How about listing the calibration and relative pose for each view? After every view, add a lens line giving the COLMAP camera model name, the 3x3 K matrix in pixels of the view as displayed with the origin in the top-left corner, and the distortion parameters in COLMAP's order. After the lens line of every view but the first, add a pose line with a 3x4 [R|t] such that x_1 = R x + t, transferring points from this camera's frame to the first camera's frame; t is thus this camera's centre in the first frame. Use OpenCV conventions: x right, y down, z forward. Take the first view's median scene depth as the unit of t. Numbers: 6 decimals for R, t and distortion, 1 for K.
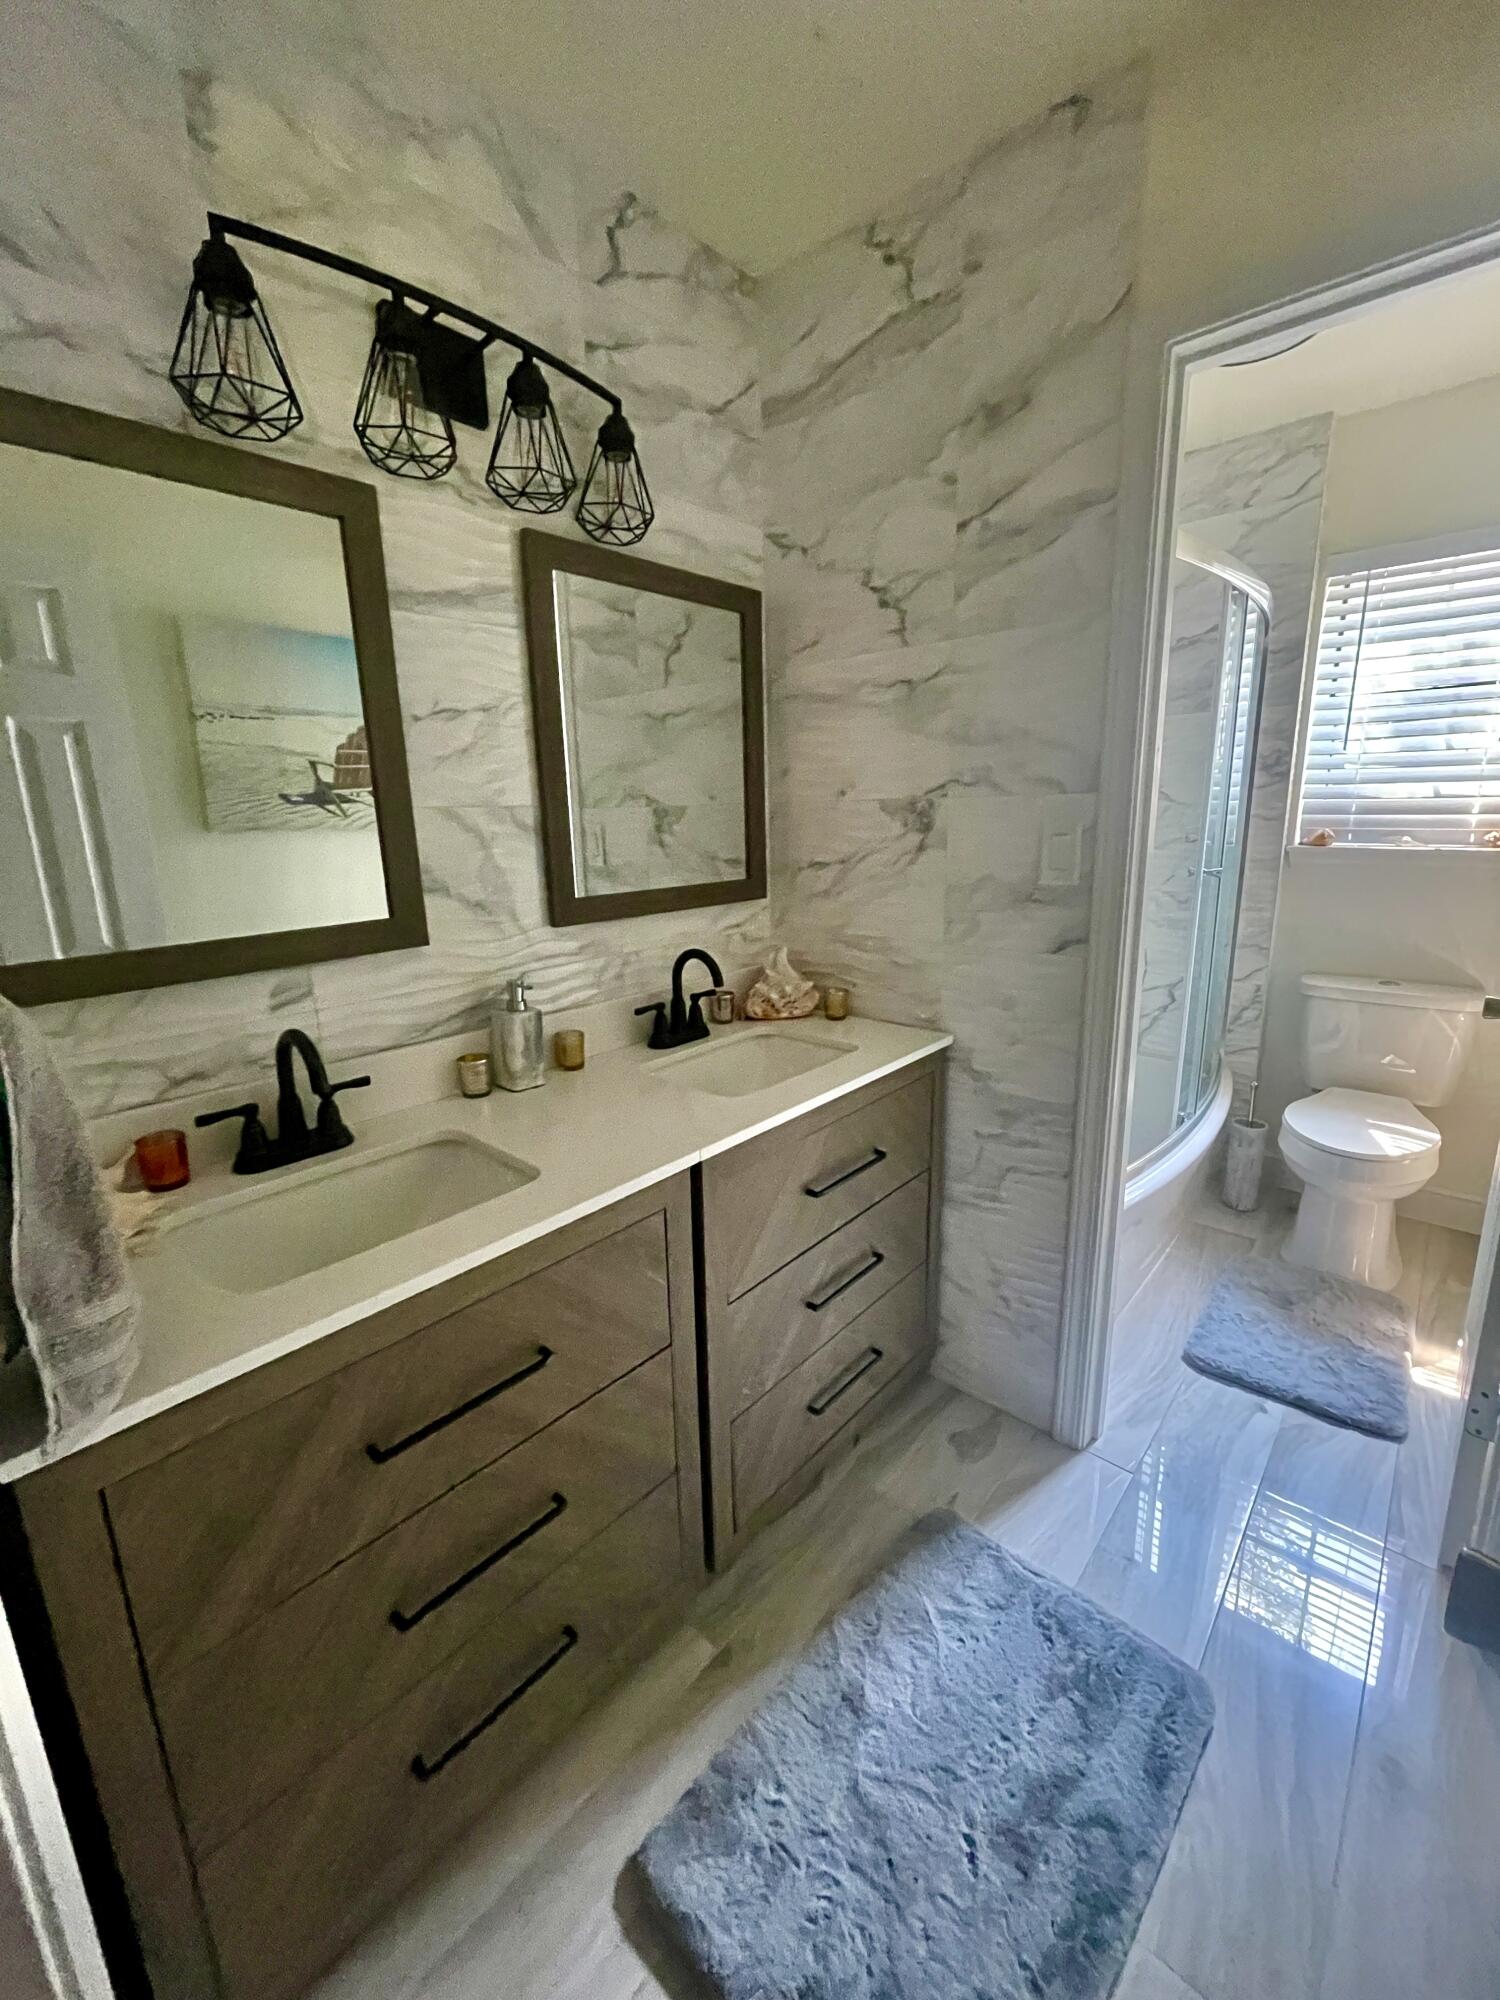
lens RADIAL K [[812.2, 0, 748.8], [0, 812.2, 999.4], [0, 0, 1]] dist [-0.004396, 0.000071]
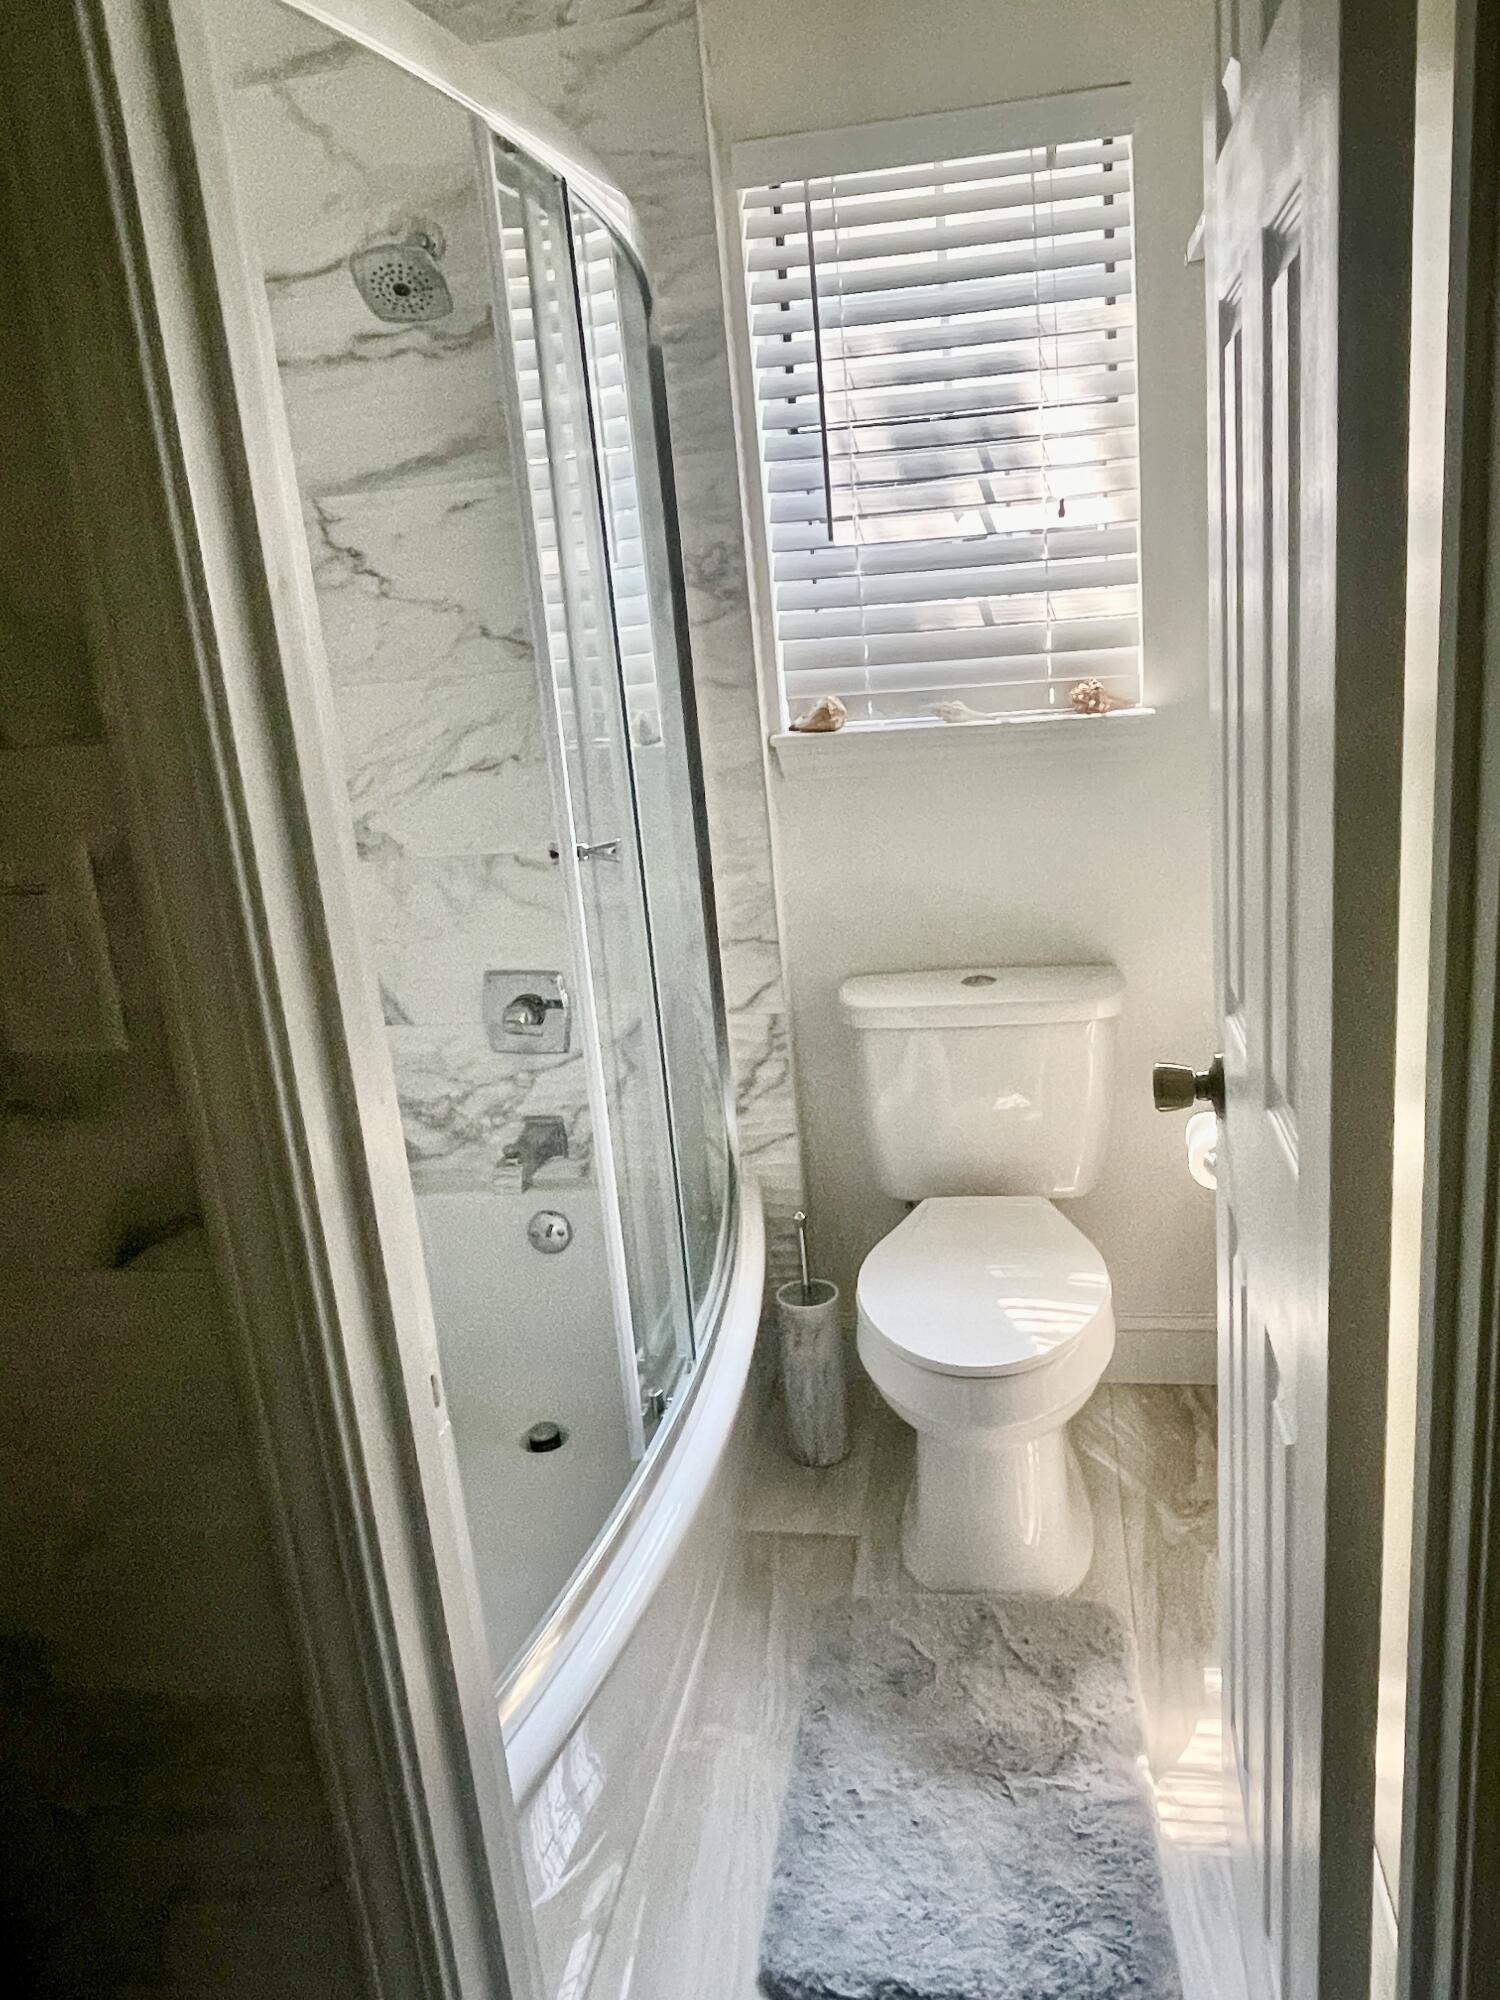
lens RADIAL K [[1430.9, 0, 753.7], [0, 1430.9, 997.2], [0, 0, 1]] dist [0.013998, -0.002682]
pose [[0.855456, -0.186279, 0.483212, 0.202985], [0.182111, 0.981680, 0.056039, -0.084177], [-0.484799, 0.040060, 0.873708, 0.244883]]
